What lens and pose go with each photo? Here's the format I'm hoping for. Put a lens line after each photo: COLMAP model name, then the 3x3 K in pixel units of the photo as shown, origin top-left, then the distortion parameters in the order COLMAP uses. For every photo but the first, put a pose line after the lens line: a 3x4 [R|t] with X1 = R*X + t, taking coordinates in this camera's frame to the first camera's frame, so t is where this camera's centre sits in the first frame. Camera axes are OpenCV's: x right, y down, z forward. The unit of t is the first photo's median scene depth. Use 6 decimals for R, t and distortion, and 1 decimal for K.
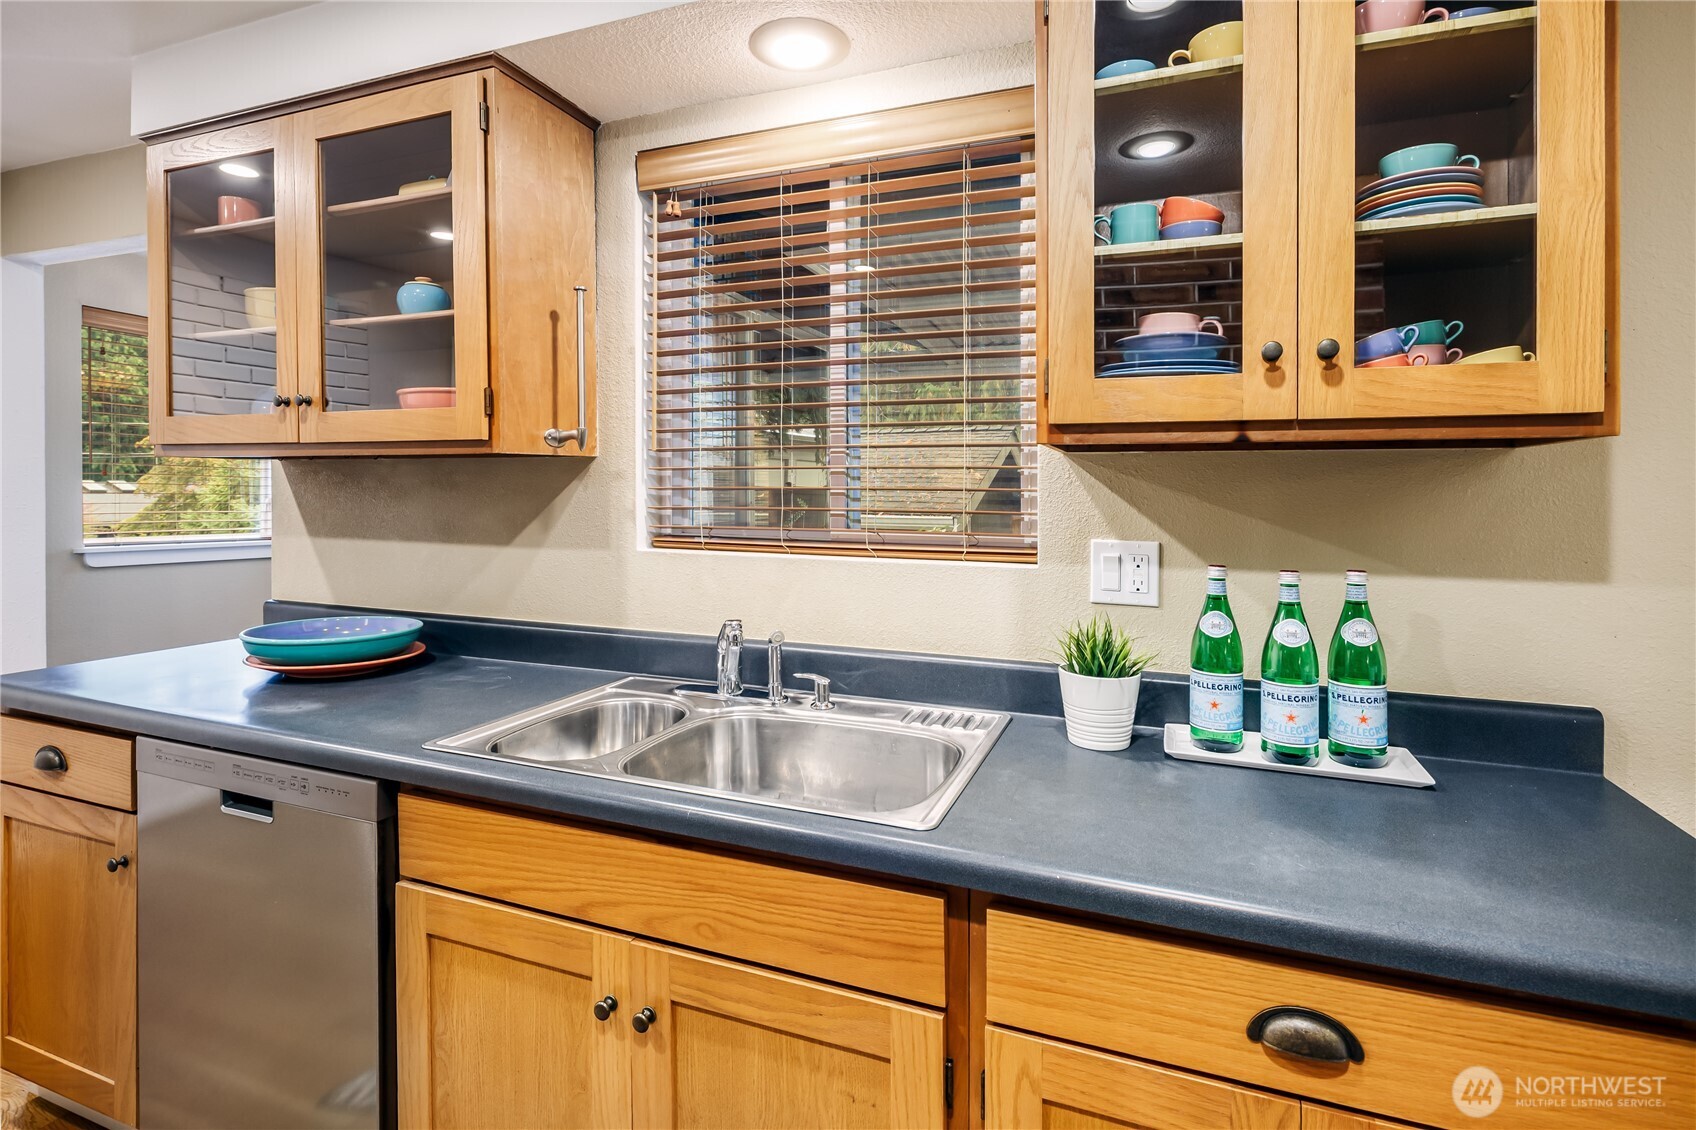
lens RADIAL K [[860.4, 0, 844.5], [0, 860.4, 480.1], [0, 0, 1]] dist [-0.000559, -0.000834]
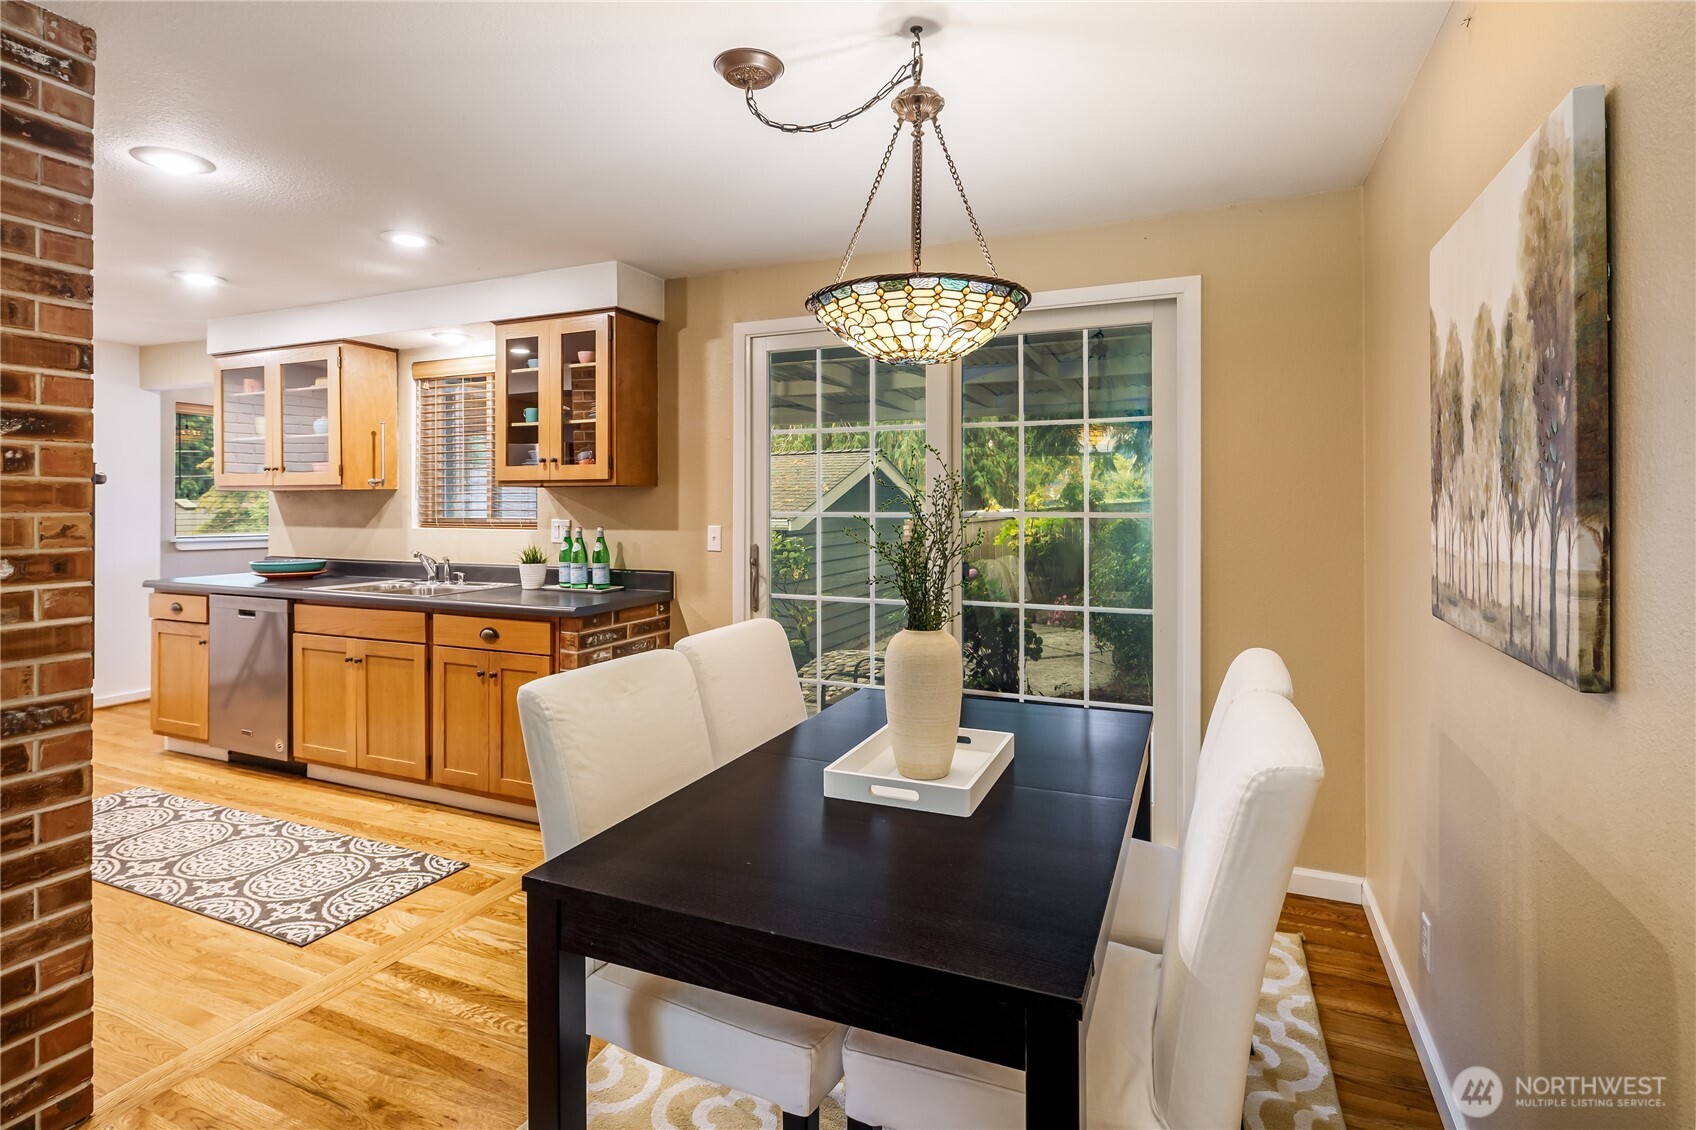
lens RADIAL K [[833.0, 0, 844.5], [0, 833.0, 474.8], [0, 0, 1]] dist [-0.000216, -0.001098]
pose [[0.999567, -0.011236, -0.027208, 1.116180], [0.010671, 0.999726, -0.020822, -0.006743], [0.027434, 0.020523, 0.999413, -1.400835]]
